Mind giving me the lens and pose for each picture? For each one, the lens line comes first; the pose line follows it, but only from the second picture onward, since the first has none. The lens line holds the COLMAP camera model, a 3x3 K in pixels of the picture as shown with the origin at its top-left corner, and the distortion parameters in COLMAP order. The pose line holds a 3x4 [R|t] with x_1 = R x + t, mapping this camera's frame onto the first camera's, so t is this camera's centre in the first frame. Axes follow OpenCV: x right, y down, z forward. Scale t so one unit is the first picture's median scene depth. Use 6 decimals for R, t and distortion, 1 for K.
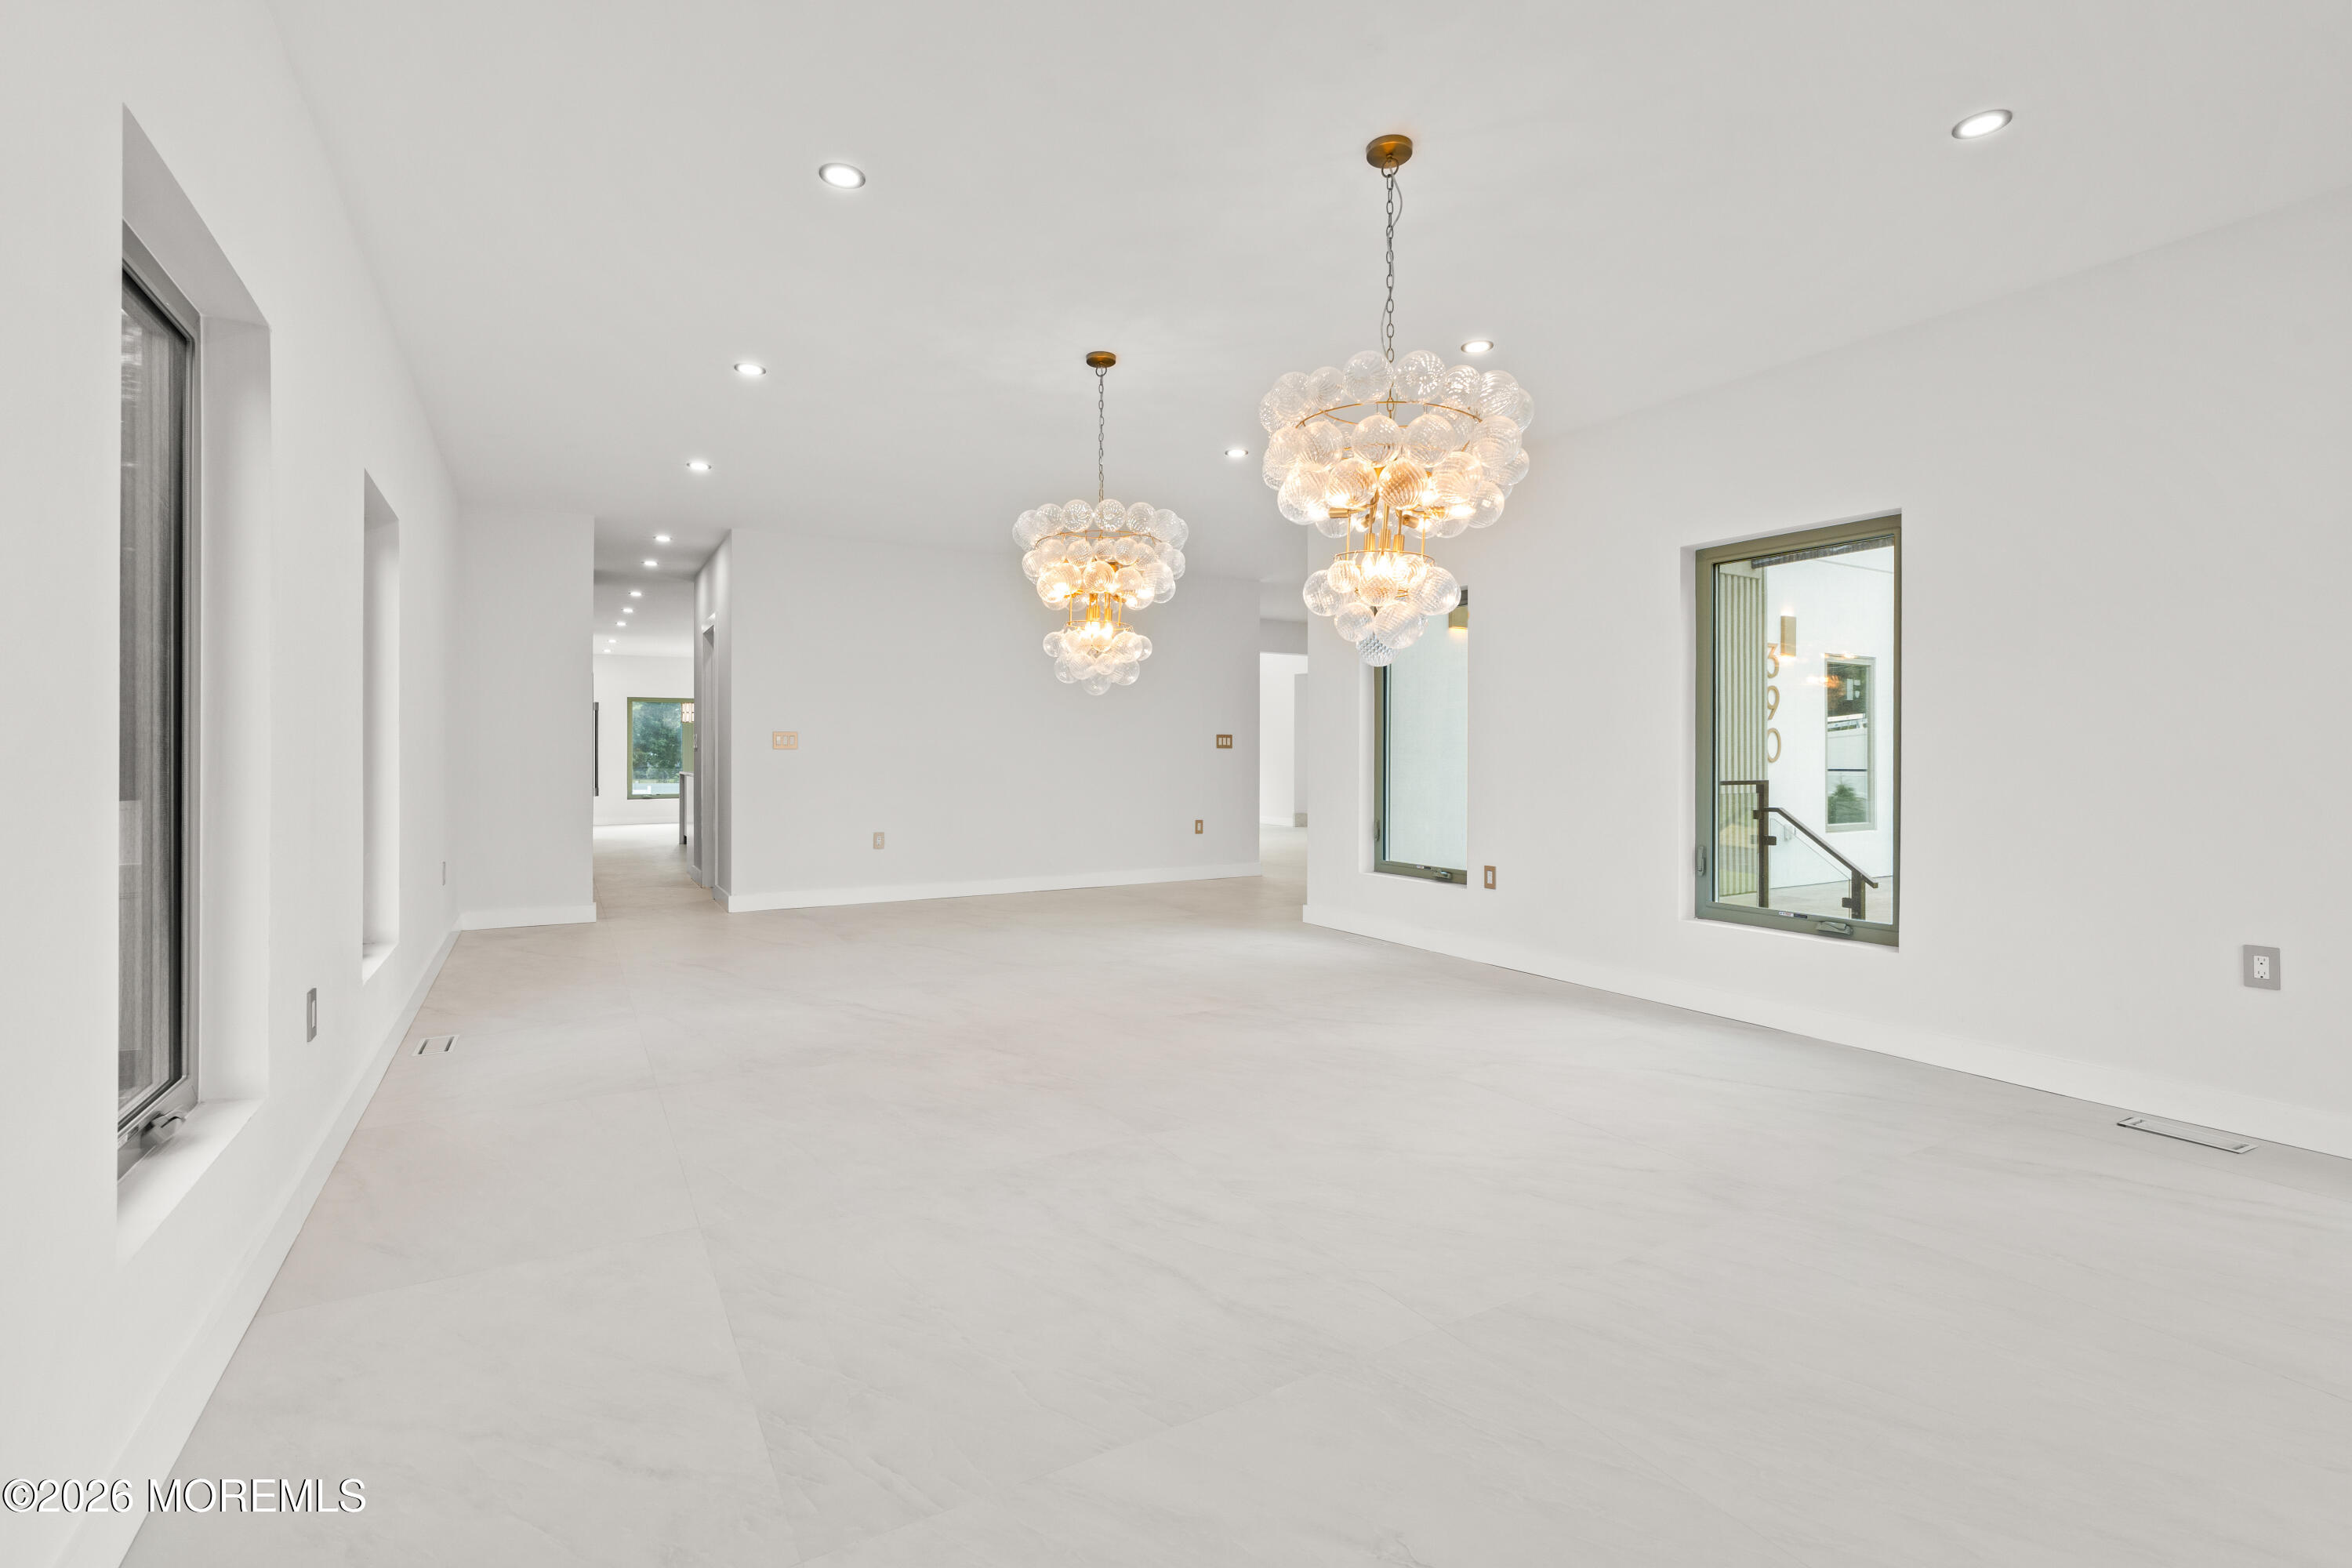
lens RADIAL K [[1008.3, 0, 1181.9], [0, 1008.3, 796.1], [0, 0, 1]] dist [-0.053897, -0.000158]
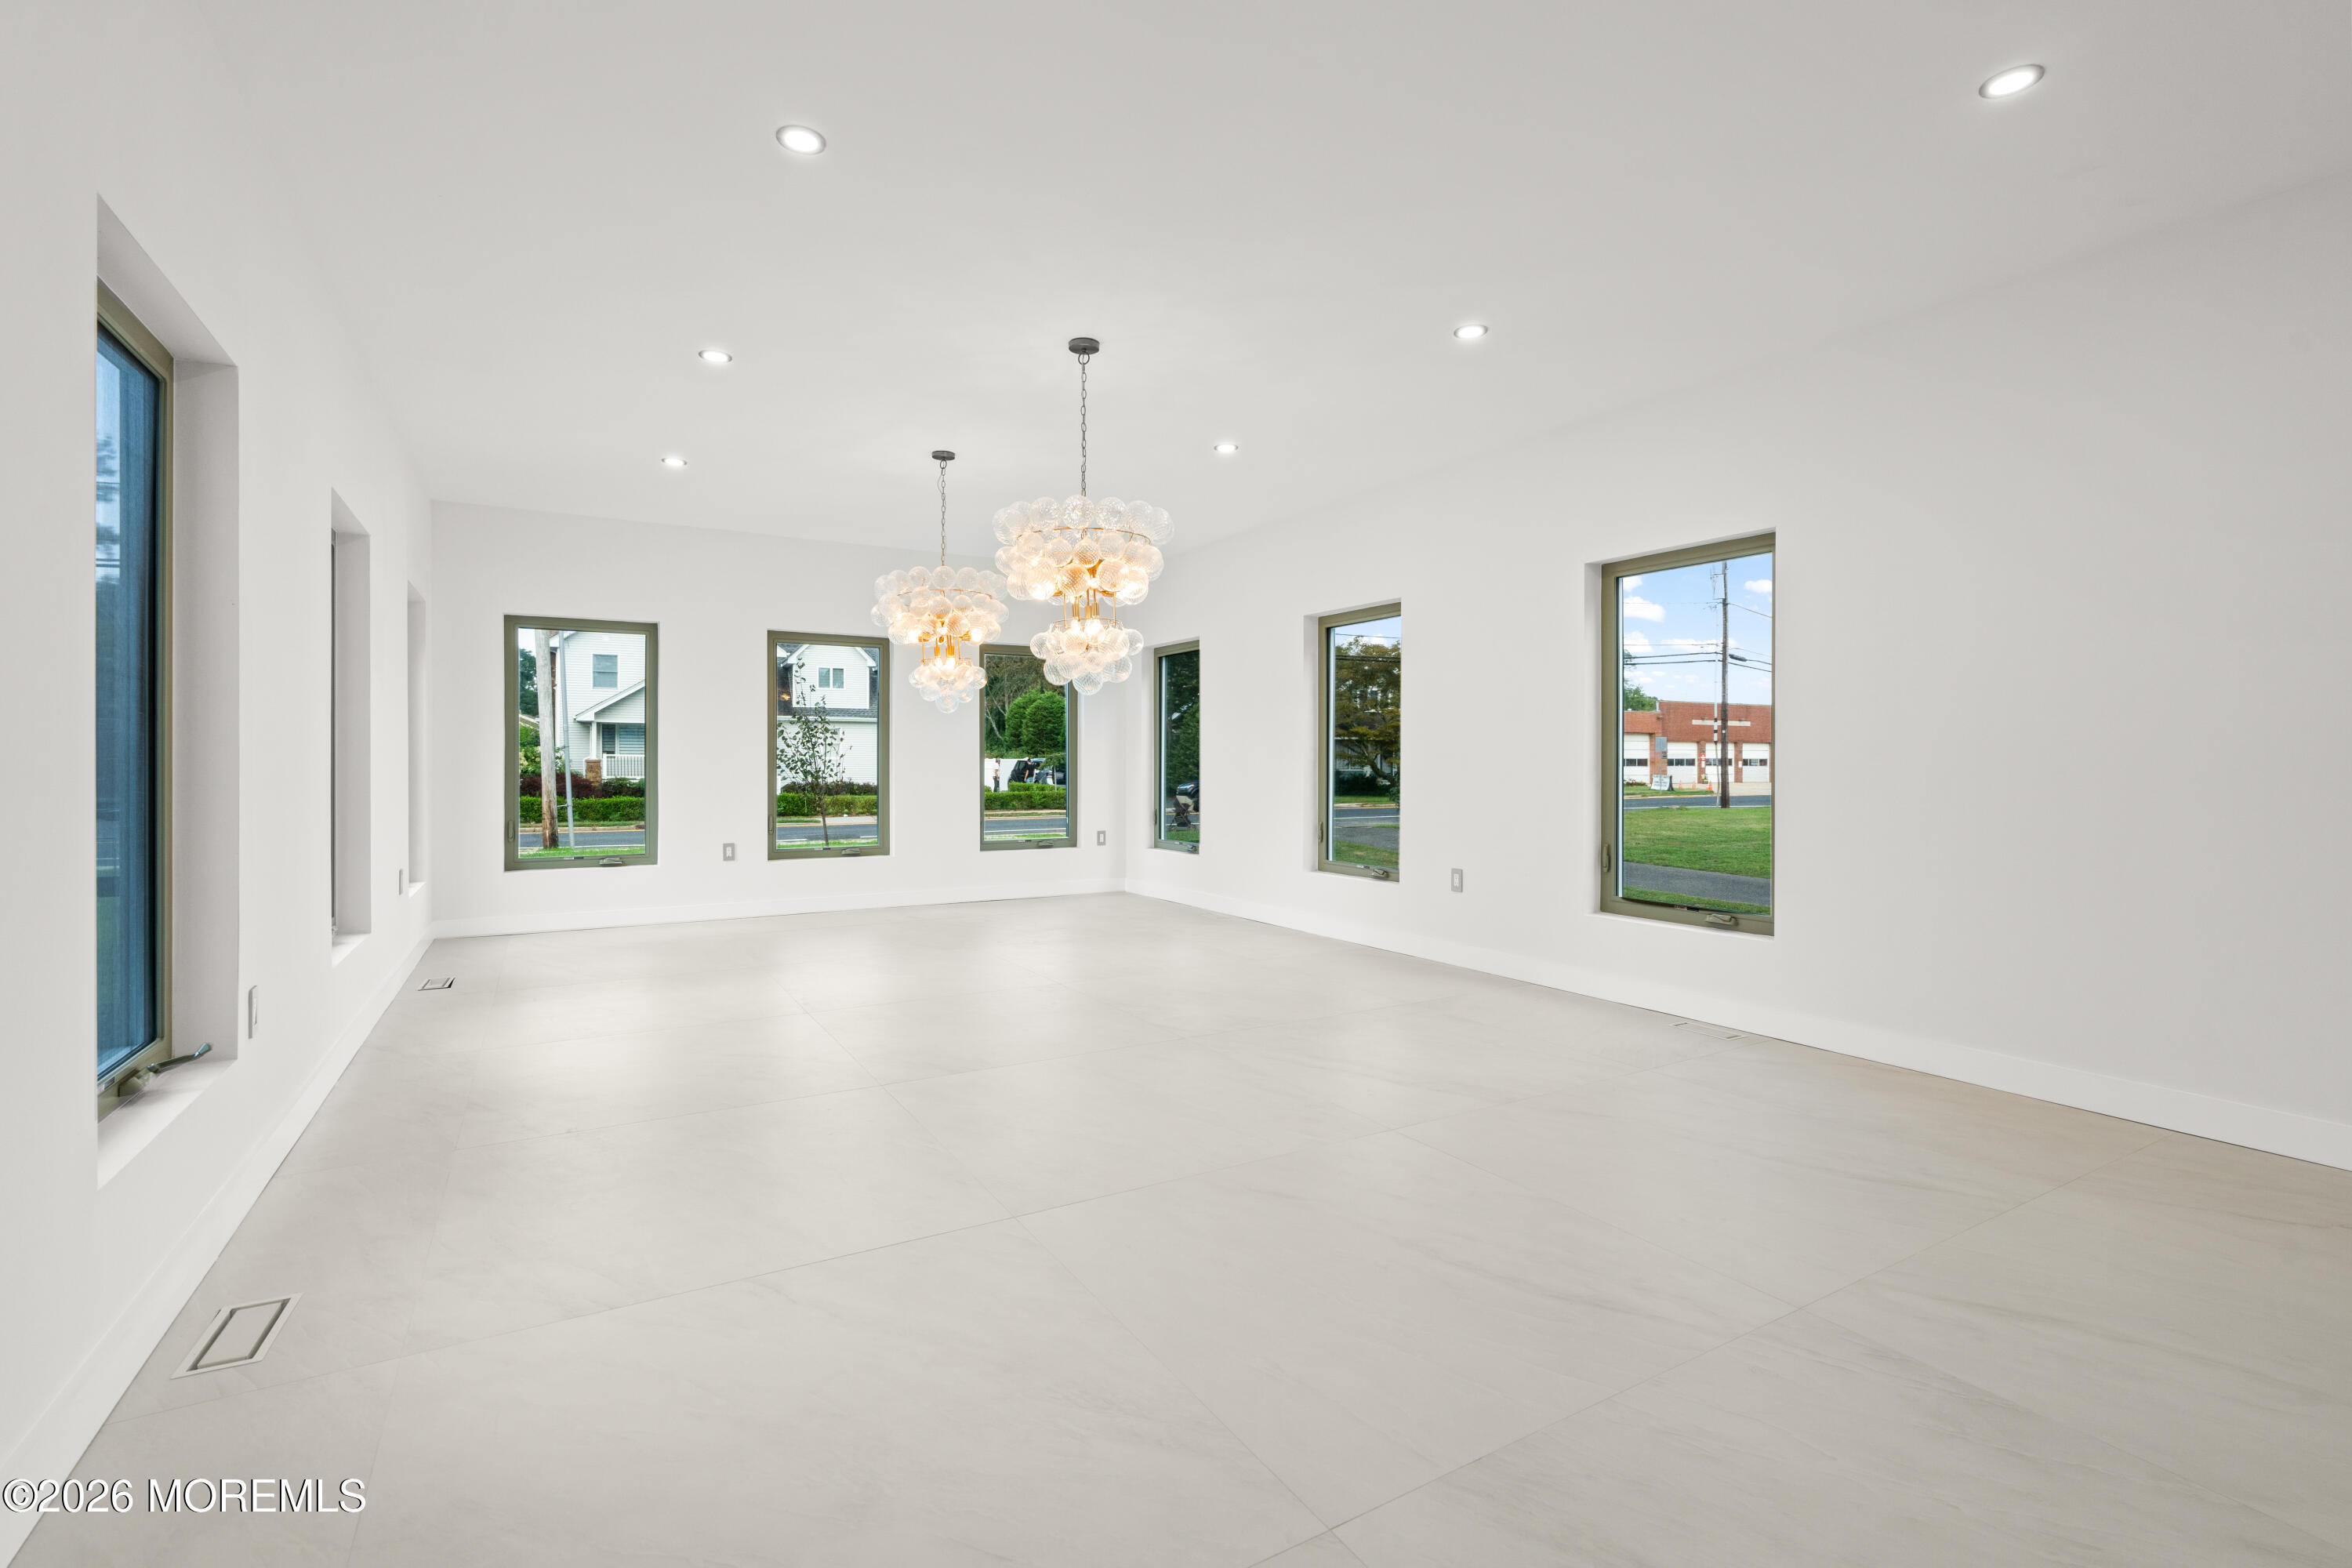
lens RADIAL K [[1048.4, 0, 1170.3], [0, 1048.4, 777.9], [0, 0, 1]] dist [-0.002221, -0.000113]
pose [[0.999996, 0.002354, -0.001233, 0.157640], [-0.002377, 0.999811, -0.019303, 0.007084], [0.001188, 0.019306, 0.999813, -0.261052]]
